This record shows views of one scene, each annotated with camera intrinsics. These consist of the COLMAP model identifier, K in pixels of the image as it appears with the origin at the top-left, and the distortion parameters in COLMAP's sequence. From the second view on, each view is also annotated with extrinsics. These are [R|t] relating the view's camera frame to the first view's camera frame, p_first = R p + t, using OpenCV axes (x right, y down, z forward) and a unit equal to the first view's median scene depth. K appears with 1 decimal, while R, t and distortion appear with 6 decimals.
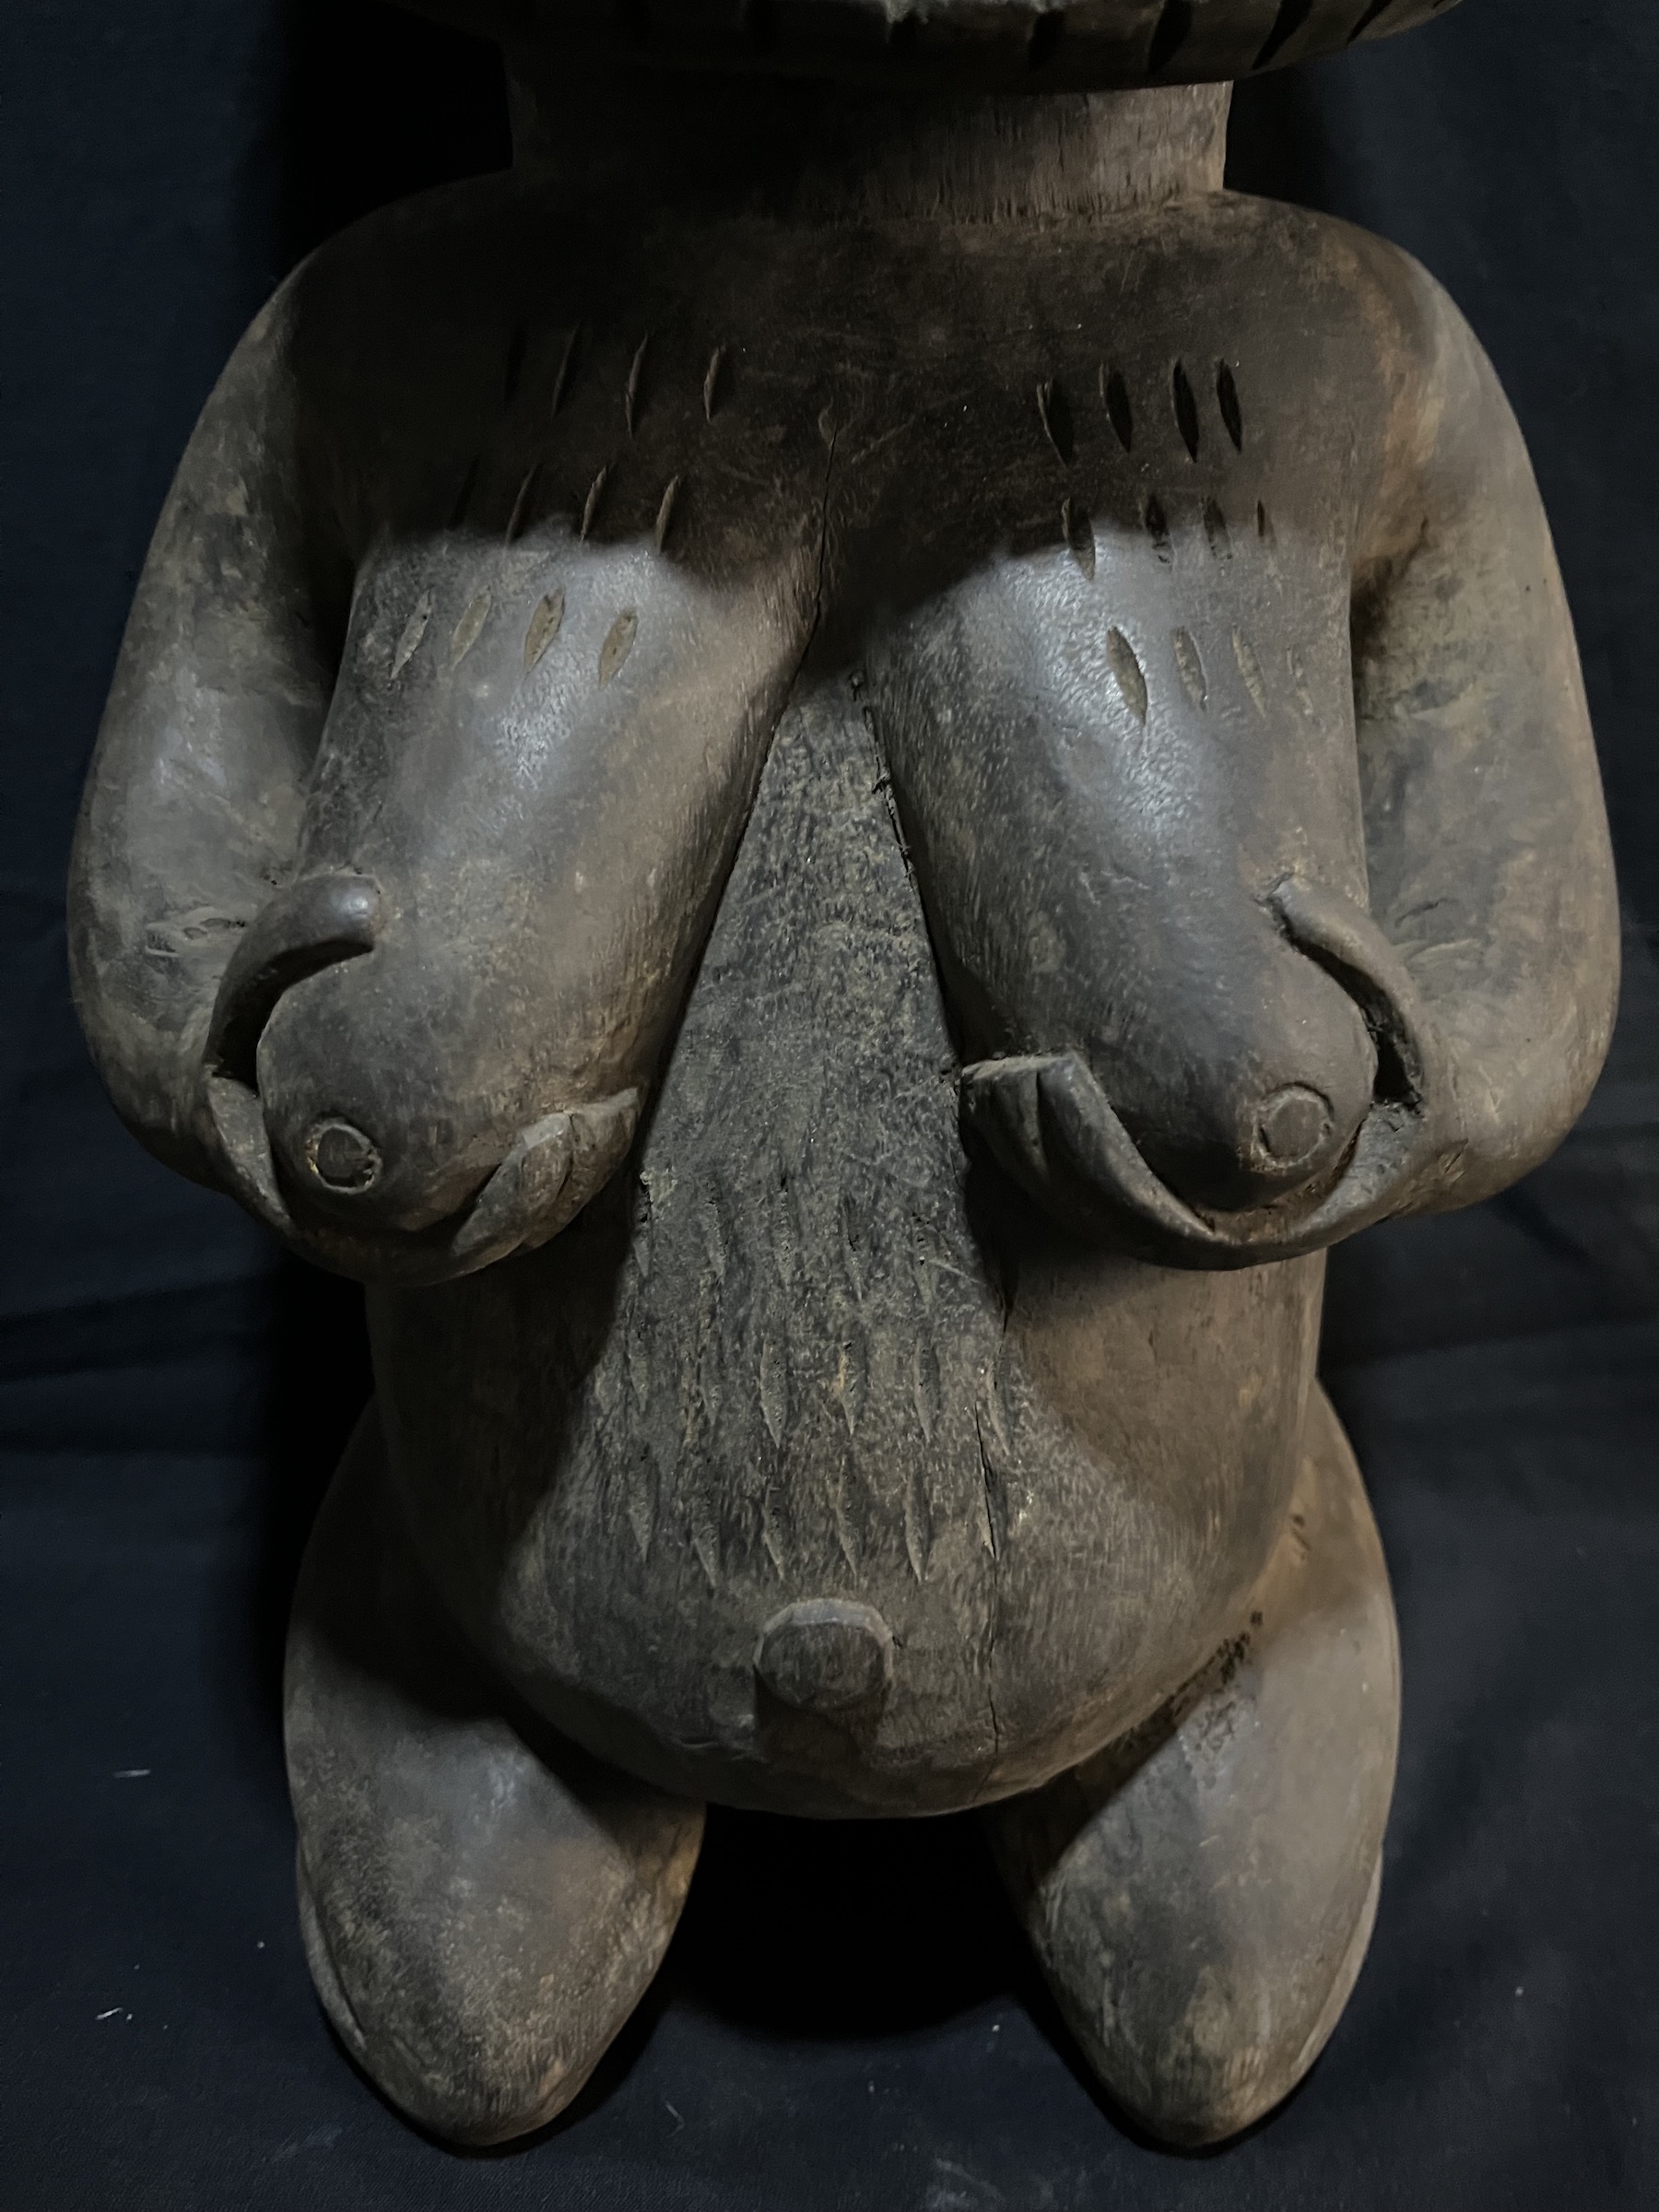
lens RADIAL K [[1669.7, 0, 829.6], [0, 1669.7, 1106.0], [0, 0, 1]] dist [0.022173, -0.054923]
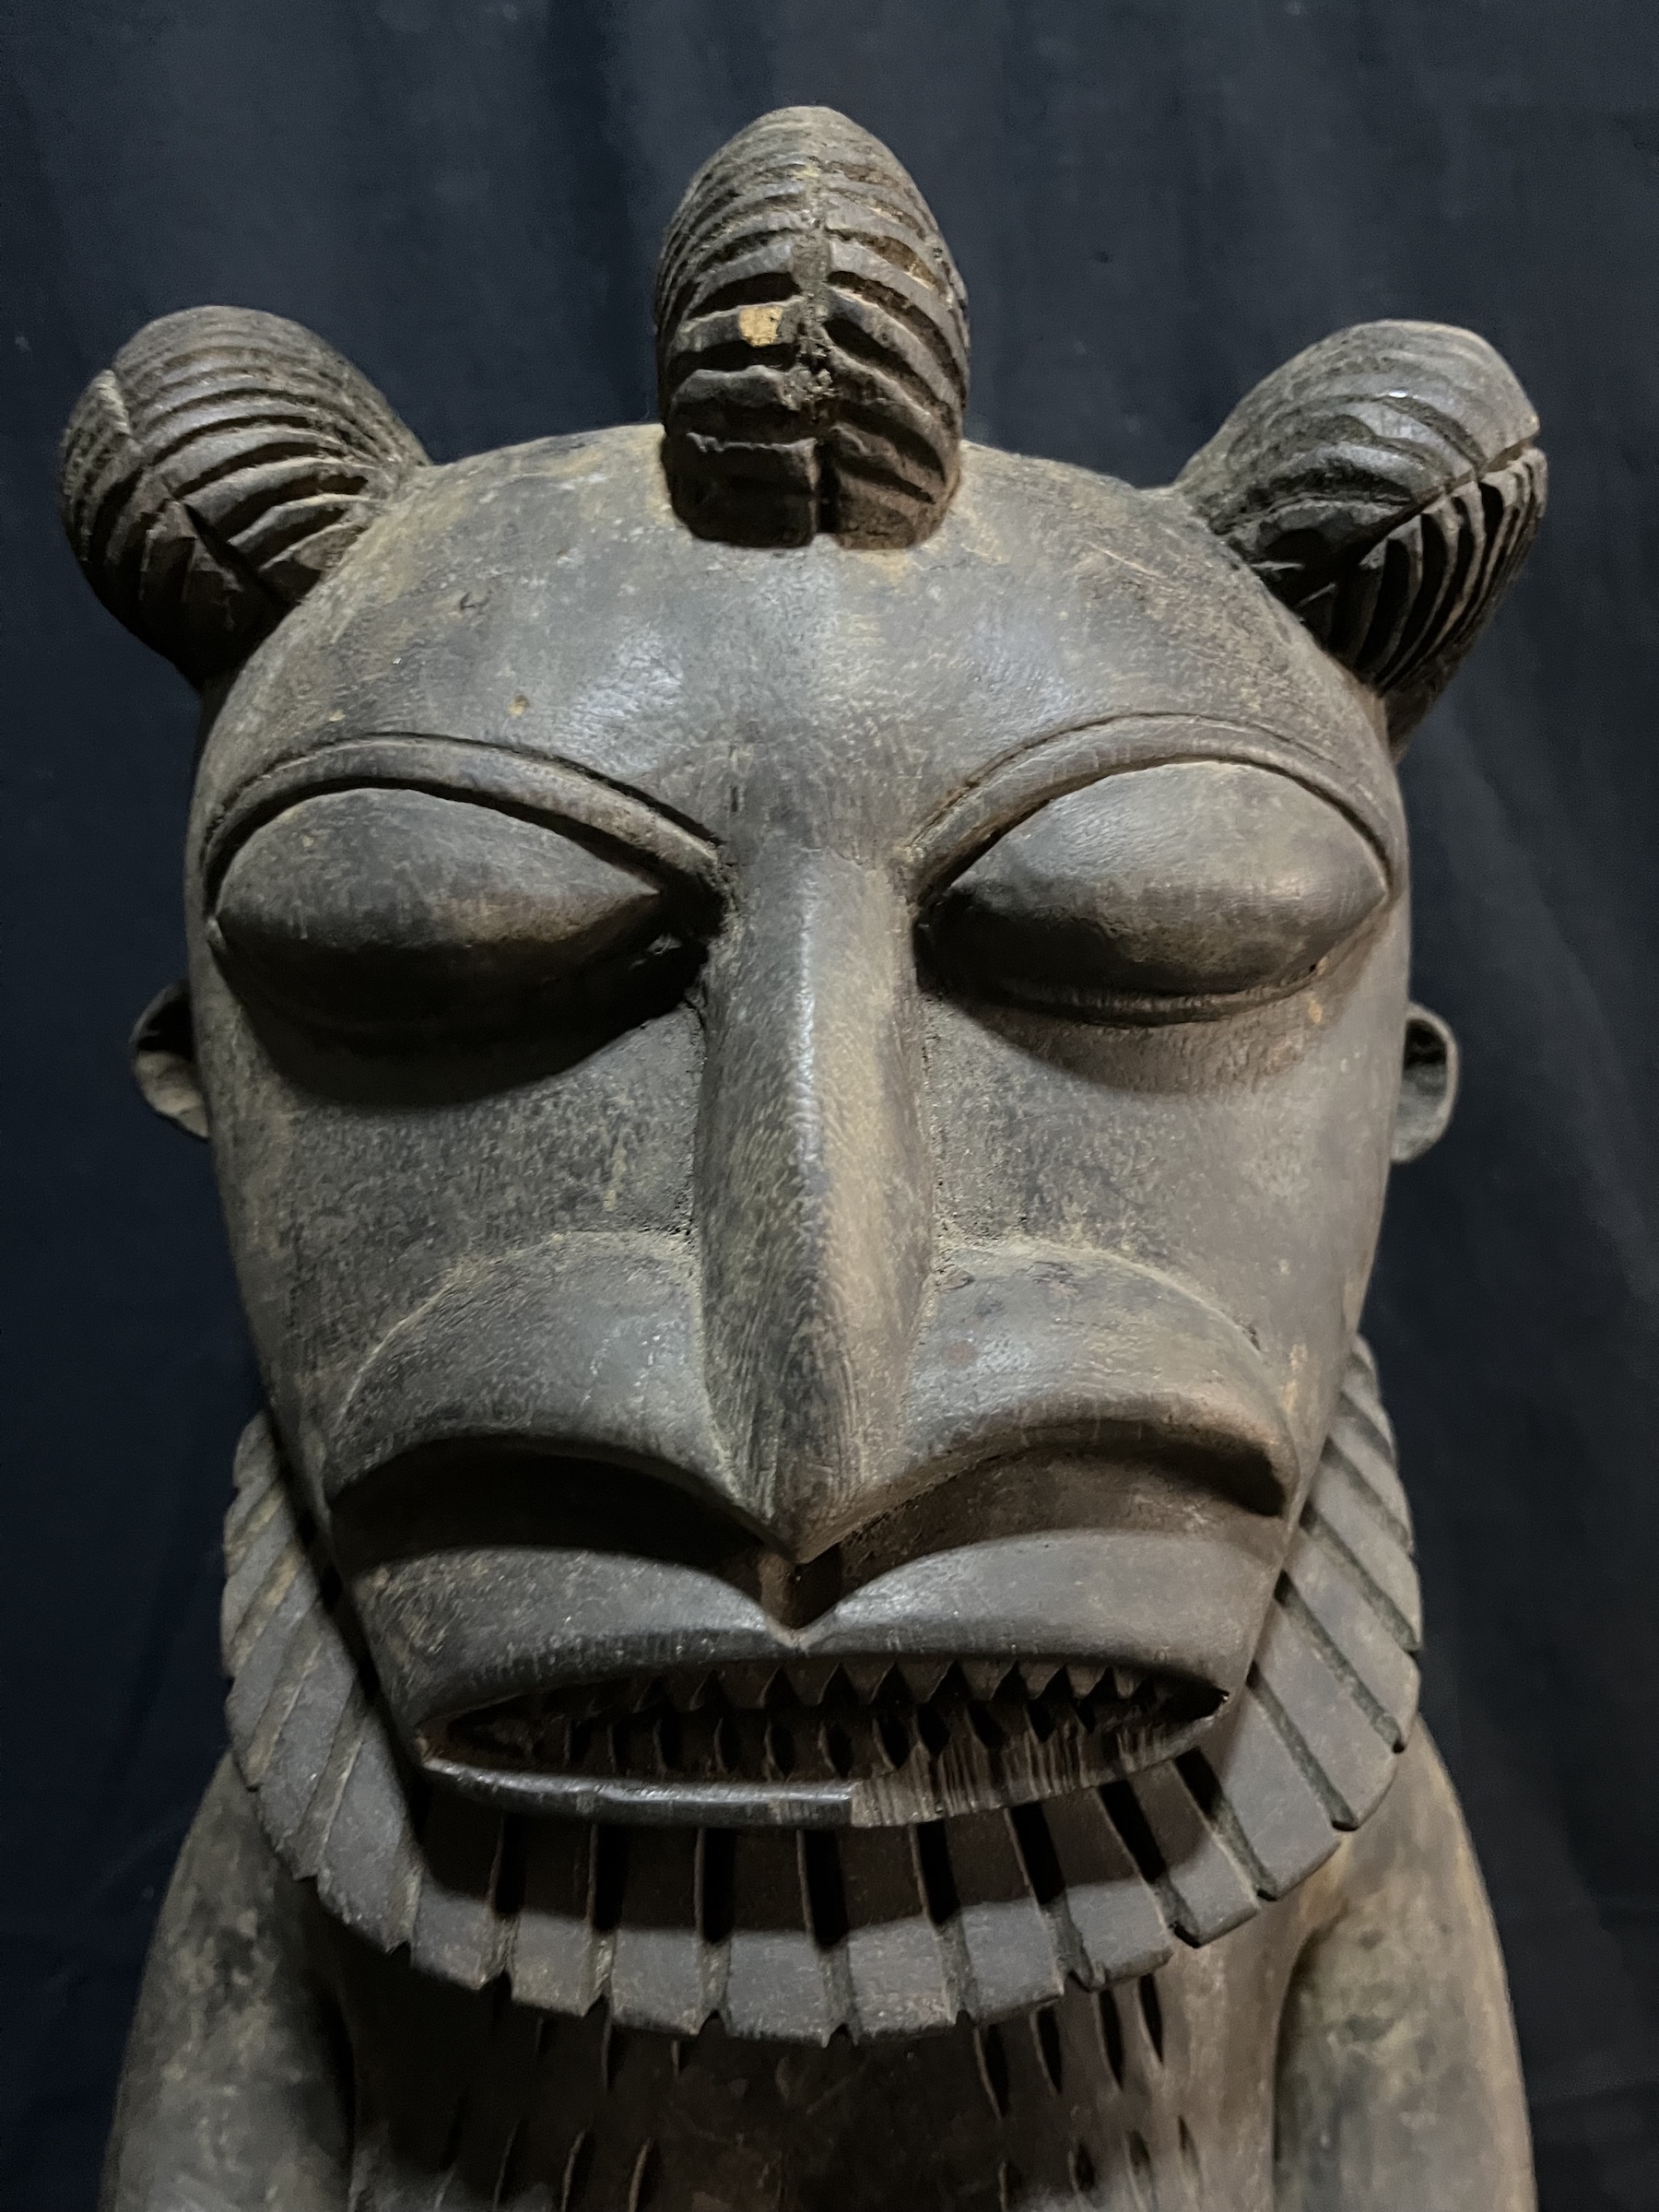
lens RADIAL K [[1669.7, 0, 839.4], [0, 1669.7, 1086.7], [0, 0, 1]] dist [0.022173, -0.054923]
pose [[0.999778, -0.020867, 0.002750, 0.036742], [0.021046, 0.992443, -0.120891, -0.750694], [-0.000206, 0.120922, 0.992662, -0.137044]]
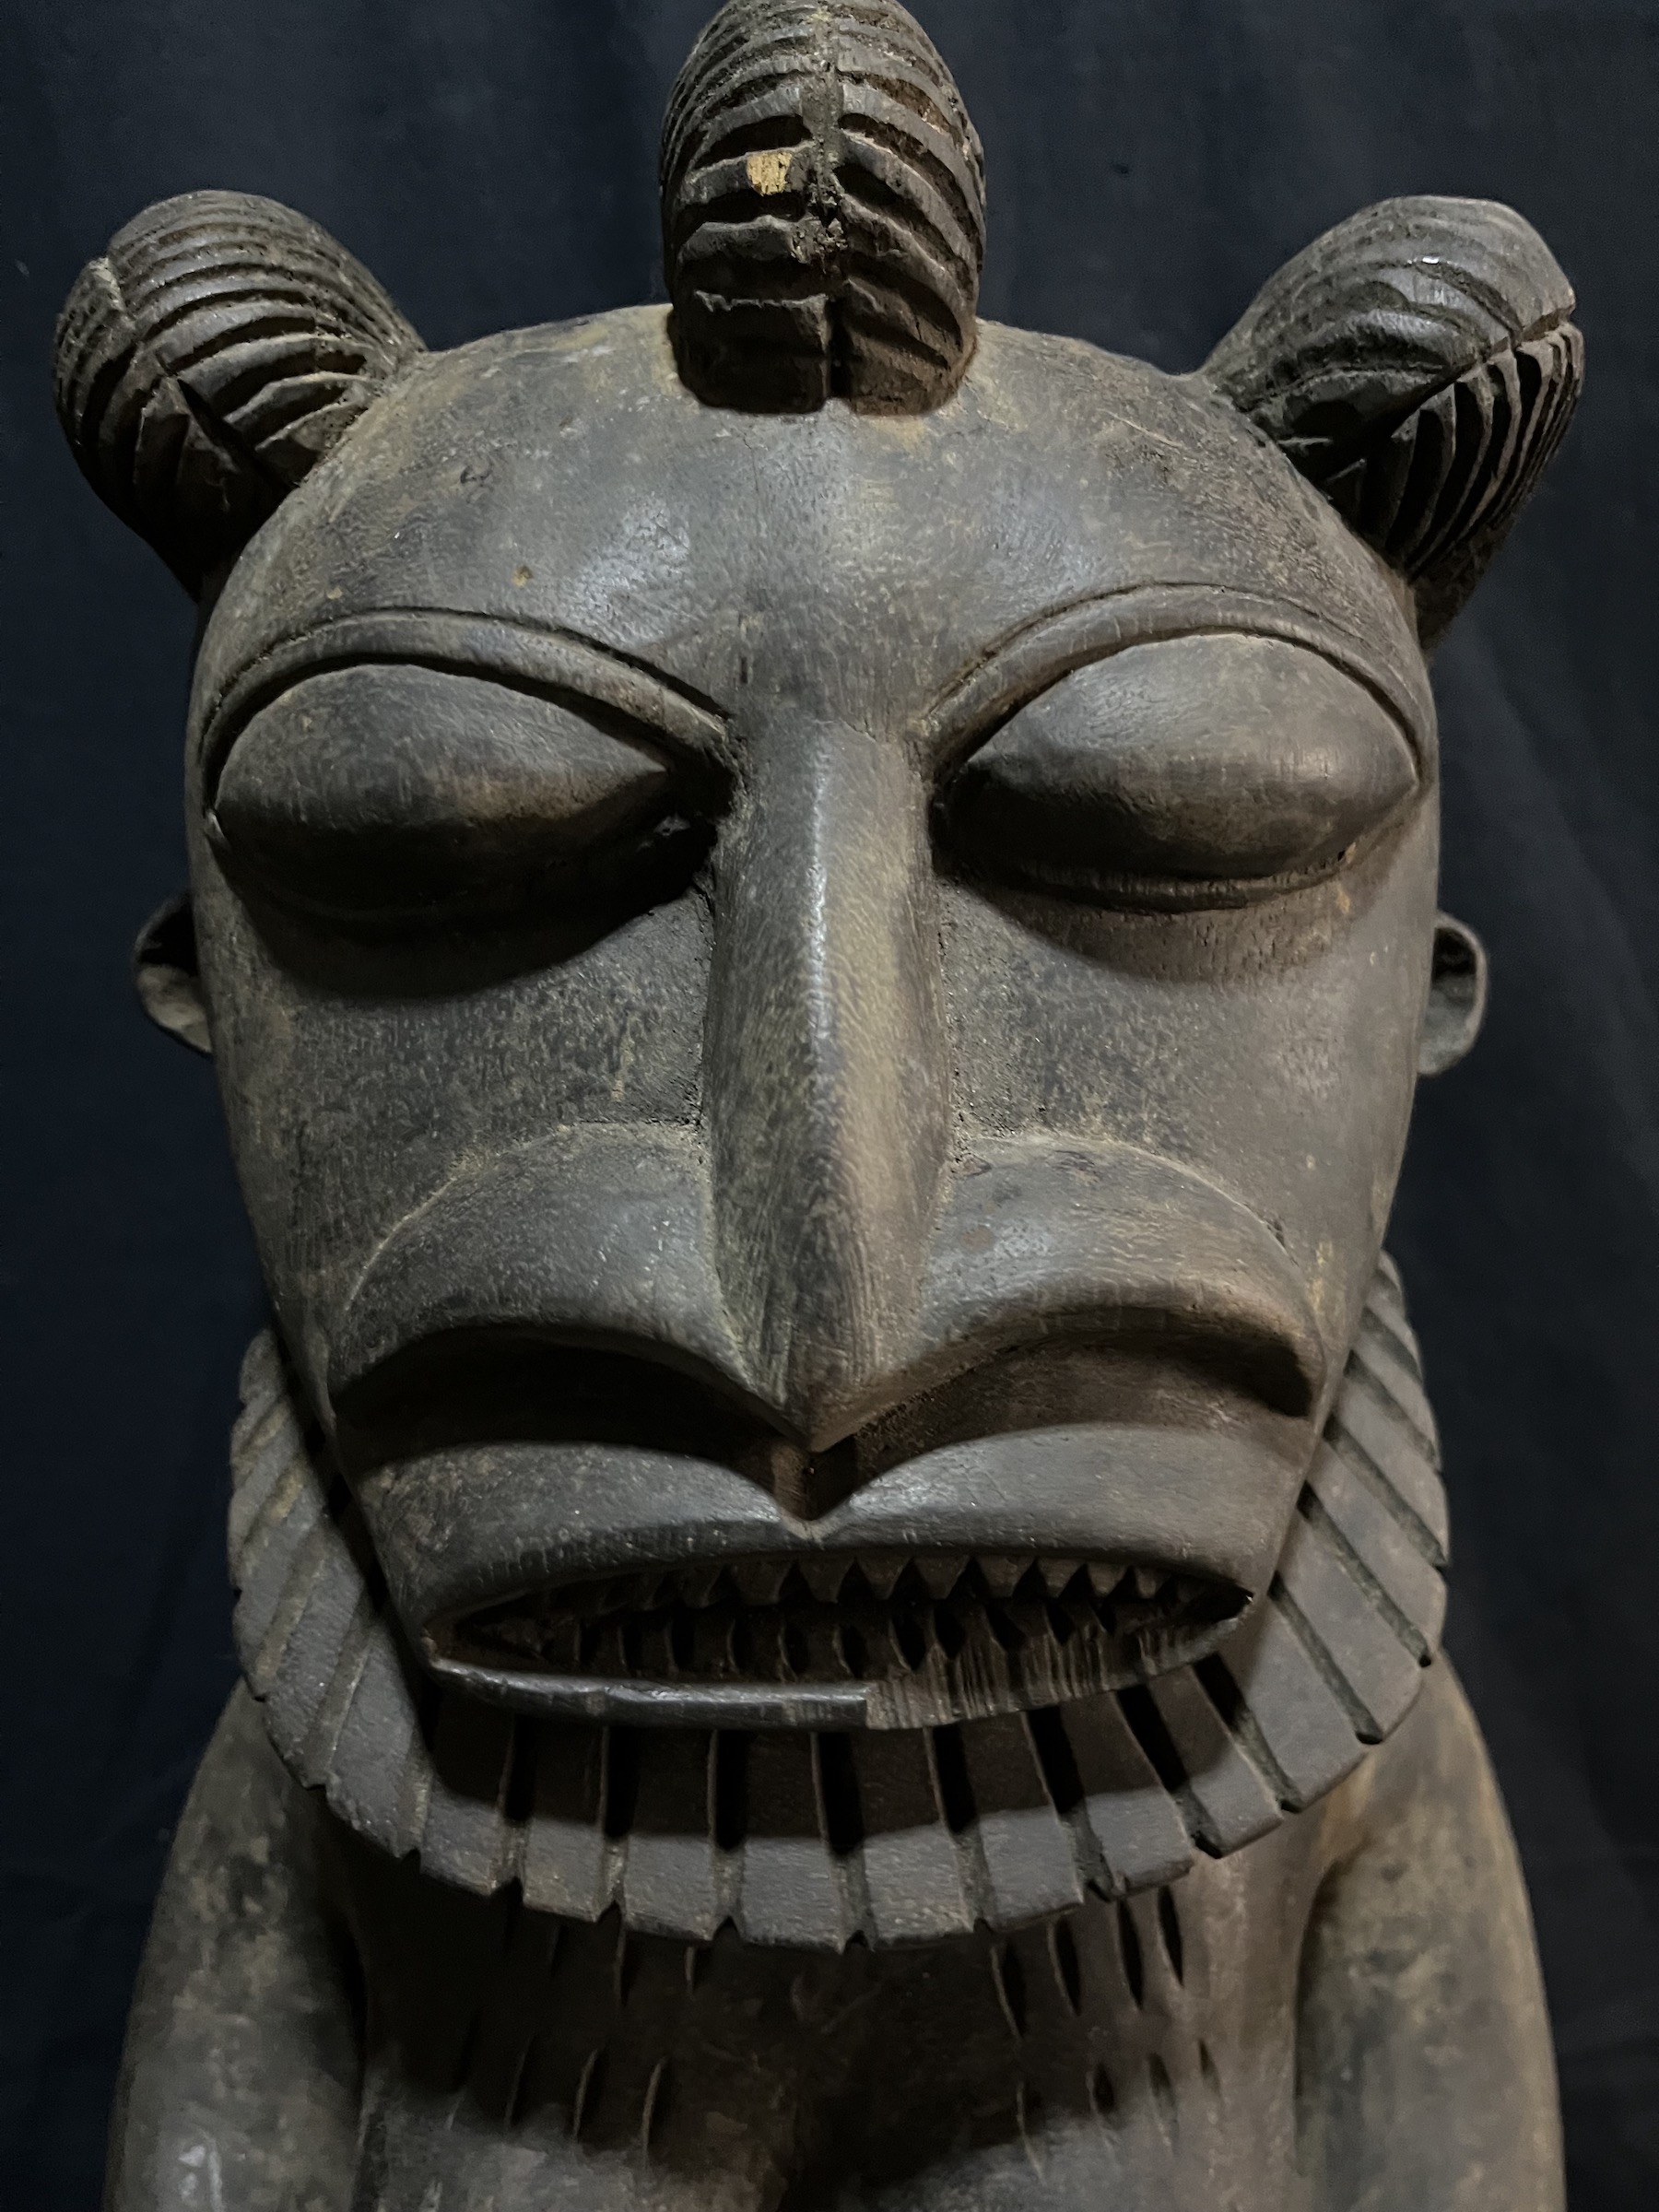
lens RADIAL K [[1669.7, 0, 829.6], [0, 1669.7, 1102.5], [0, 0, 1]] dist [0.022173, -0.054923]
pose [[0.999673, -0.022956, -0.011237, 0.035610], [0.021670, 0.994389, -0.103543, -0.711564], [0.013551, 0.103266, 0.994561, -0.113440]]
